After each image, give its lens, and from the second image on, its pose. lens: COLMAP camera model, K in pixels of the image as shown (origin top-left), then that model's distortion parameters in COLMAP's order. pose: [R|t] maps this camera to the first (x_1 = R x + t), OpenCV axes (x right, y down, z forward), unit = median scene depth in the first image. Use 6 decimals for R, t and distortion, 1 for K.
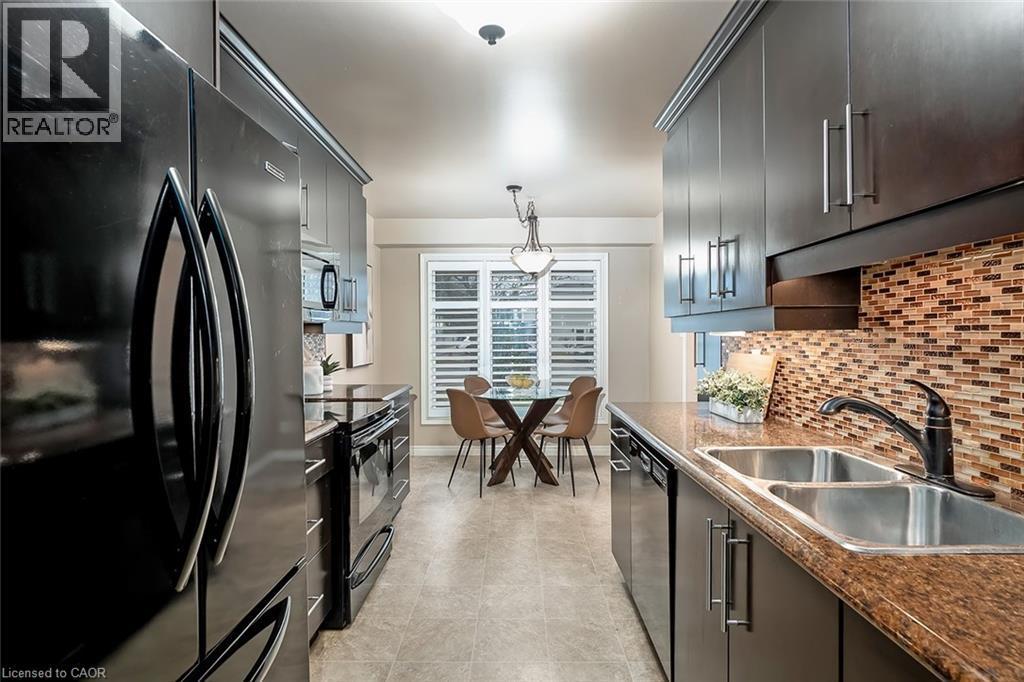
lens RADIAL K [[486.2, 0, 511.4], [0, 486.2, 336.3], [0, 0, 1]] dist [0.000885, -0.000209]
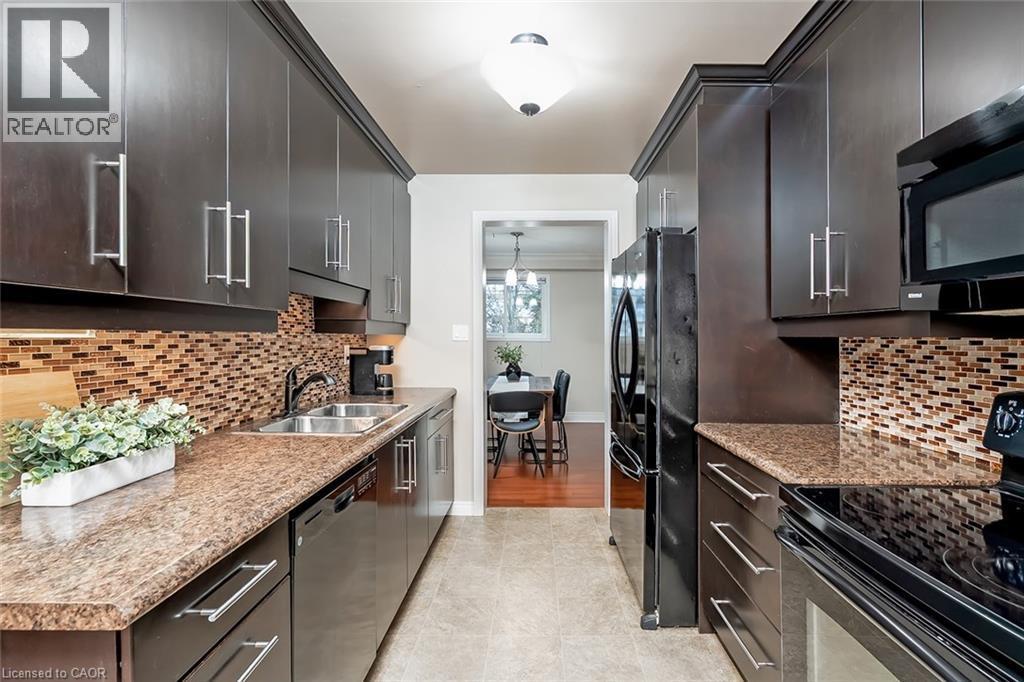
lens RADIAL K [[486.2, 0, 515.1], [0, 486.2, 337.6], [0, 0, 1]] dist [0.000885, -0.000209]
pose [[-0.999325, -0.006811, 0.036094, -0.012350], [-0.006639, 0.999966, 0.004874, -0.003564], [-0.036126, 0.004631, -0.999337, 0.833728]]
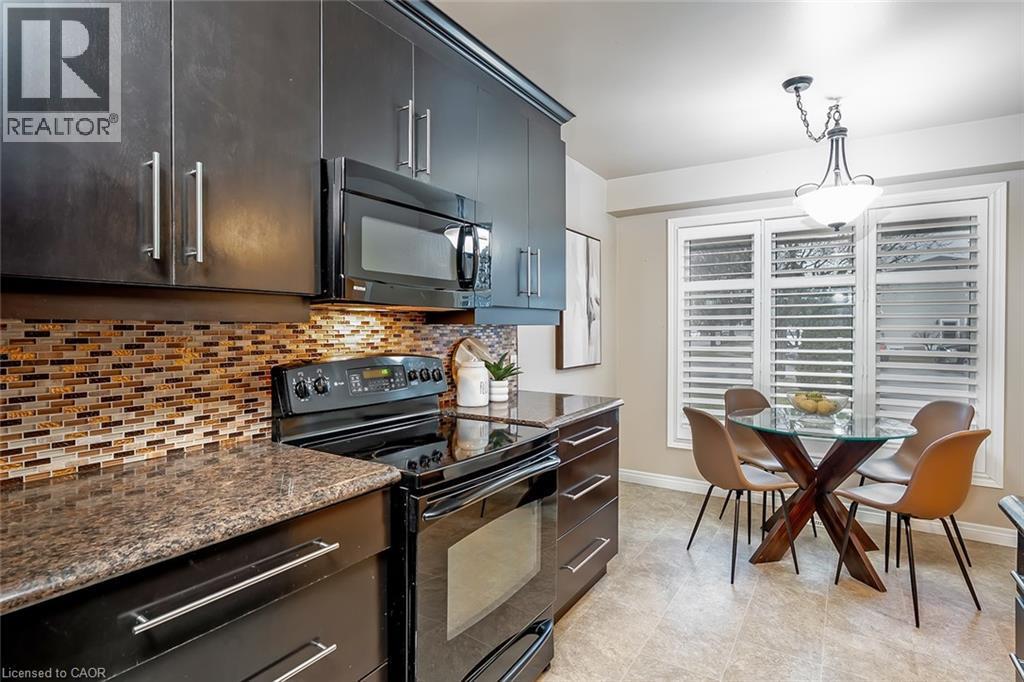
lens RADIAL K [[509.4, 0, 514.1], [0, 509.4, 331.2], [0, 0, 1]] dist [-0.013636, 0.001588]
pose [[0.840299, 0.008077, -0.542064, 0.049441], [-0.005166, 0.999963, 0.006891, -0.000923], [0.542099, -0.002991, 0.840309, 0.267239]]
